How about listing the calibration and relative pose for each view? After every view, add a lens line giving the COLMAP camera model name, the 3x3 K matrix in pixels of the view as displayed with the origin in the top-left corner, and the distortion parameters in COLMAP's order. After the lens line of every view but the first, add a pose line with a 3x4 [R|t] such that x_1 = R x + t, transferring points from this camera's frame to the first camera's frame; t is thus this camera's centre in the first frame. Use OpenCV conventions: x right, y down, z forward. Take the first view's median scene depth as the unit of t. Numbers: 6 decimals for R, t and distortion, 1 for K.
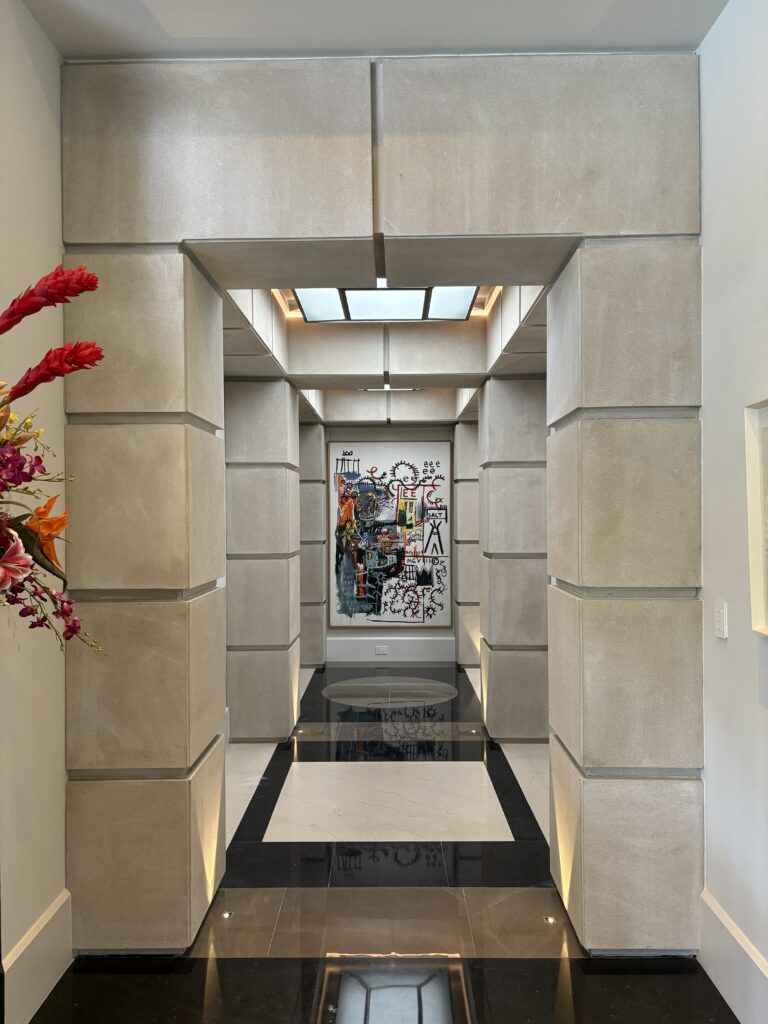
lens RADIAL K [[778.6, 0, 375.7], [0, 778.6, 510.3], [0, 0, 1]] dist [0.191042, 0.003385]
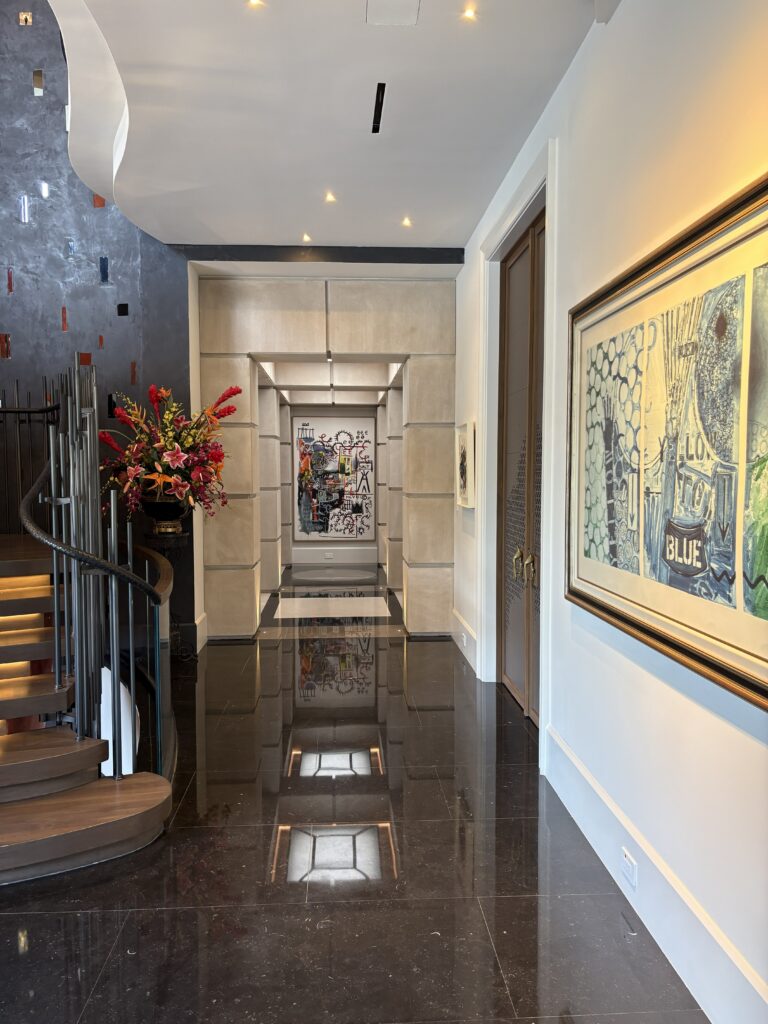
lens RADIAL K [[778.6, 0, 390.5], [0, 778.6, 516.3], [0, 0, 1]] dist [0.191042, 0.003385]
pose [[0.995993, -0.000993, 0.089430, -0.008395], [-0.005013, 0.997747, 0.066906, 0.000729], [-0.089295, -0.067087, 0.993743, -0.511502]]
